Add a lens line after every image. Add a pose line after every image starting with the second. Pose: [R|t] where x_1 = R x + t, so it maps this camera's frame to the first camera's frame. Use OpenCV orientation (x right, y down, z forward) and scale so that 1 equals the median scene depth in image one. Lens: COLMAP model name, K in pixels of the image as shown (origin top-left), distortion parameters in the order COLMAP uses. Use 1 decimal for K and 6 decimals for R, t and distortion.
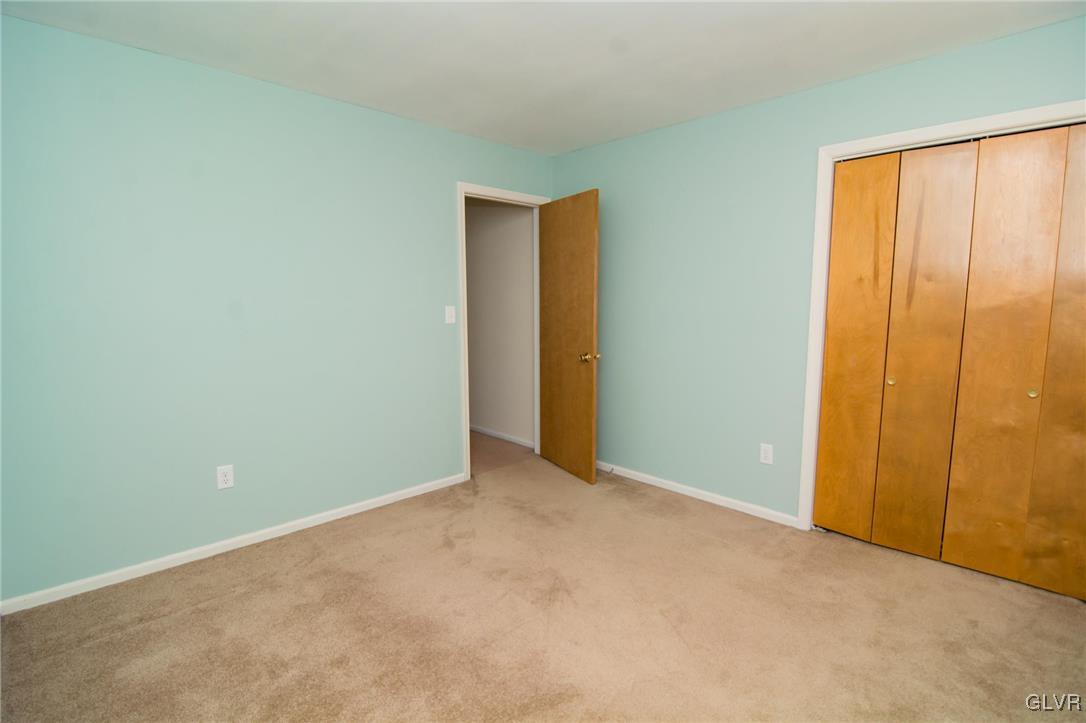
lens RADIAL K [[521.1, 0, 545.0], [0, 521.1, 357.5], [0, 0, 1]] dist [-0.008817, -0.008089]
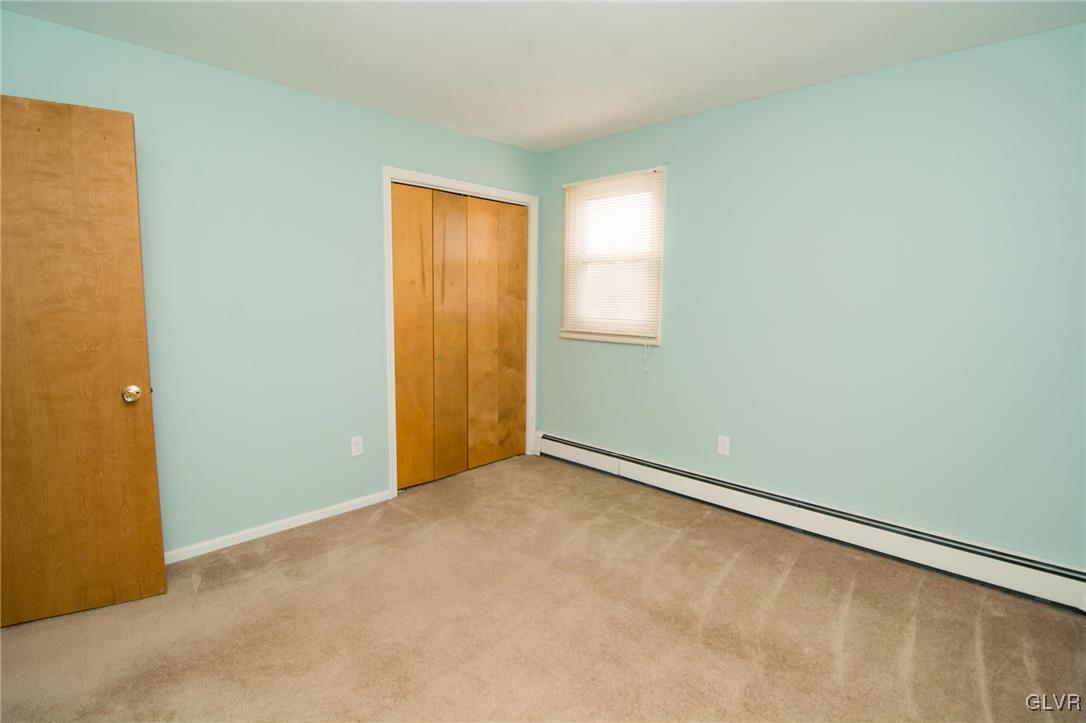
lens RADIAL K [[521.1, 0, 544.8], [0, 521.1, 363.1], [0, 0, 1]] dist [-0.008817, -0.008089]
pose [[-0.022242, -0.117760, 0.992793, -0.686078], [0.111648, 0.986534, 0.119519, -0.069747], [-0.993499, 0.113502, -0.008795, 0.712972]]
